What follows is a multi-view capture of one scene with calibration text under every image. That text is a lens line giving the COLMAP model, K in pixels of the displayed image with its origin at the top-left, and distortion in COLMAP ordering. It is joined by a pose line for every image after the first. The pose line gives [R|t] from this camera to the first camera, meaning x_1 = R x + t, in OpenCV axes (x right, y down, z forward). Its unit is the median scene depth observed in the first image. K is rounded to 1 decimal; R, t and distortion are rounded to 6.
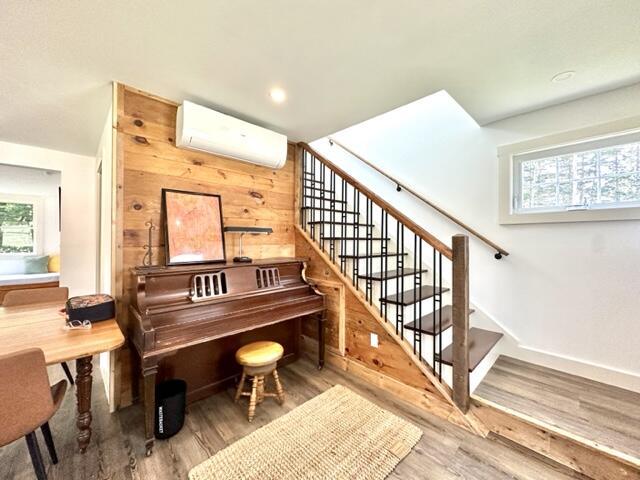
lens RADIAL K [[255.7, 0, 320.4], [0, 255.7, 241.8], [0, 0, 1]] dist [-0.006984, 0.000642]
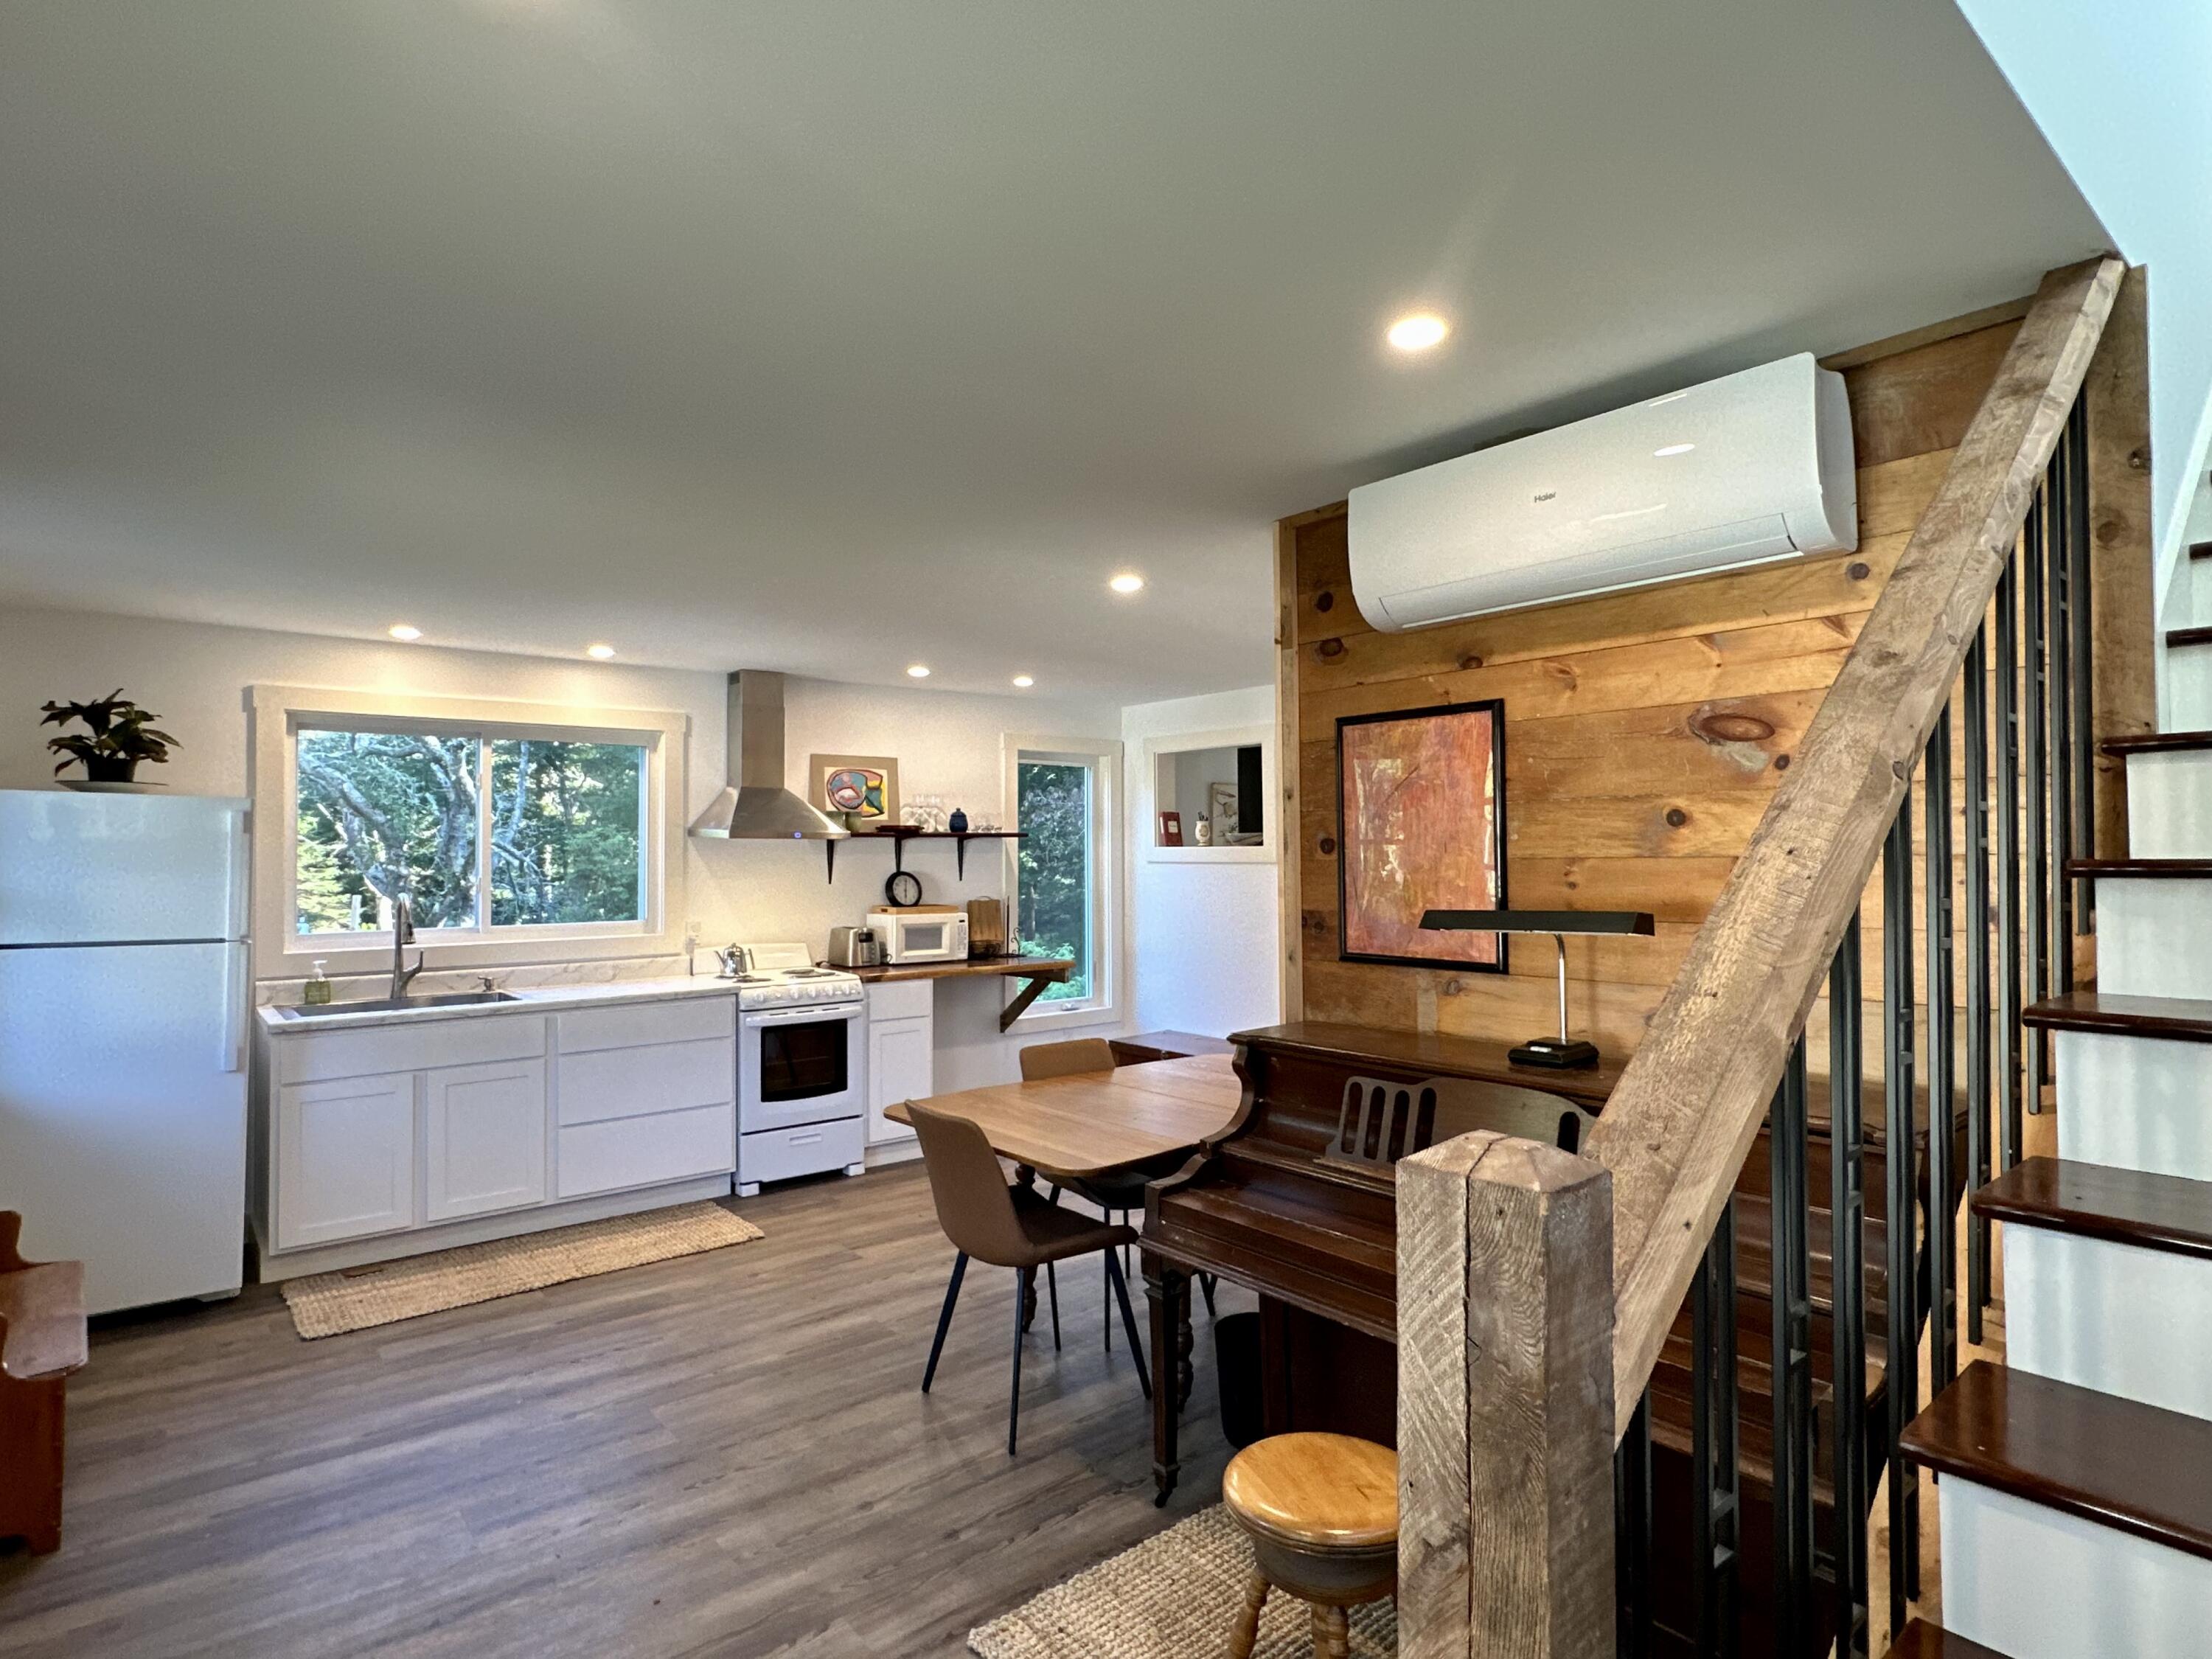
lens RADIAL K [[1172.7, 0, 1102.1], [0, 1172.7, 828.5], [0, 0, 1]] dist [0.001201, 0.000621]
pose [[-0.080659, -0.024455, -0.996442, 0.358421], [-0.001829, 0.999701, -0.024387, -0.048847], [0.996740, -0.000145, -0.080679, 0.339601]]
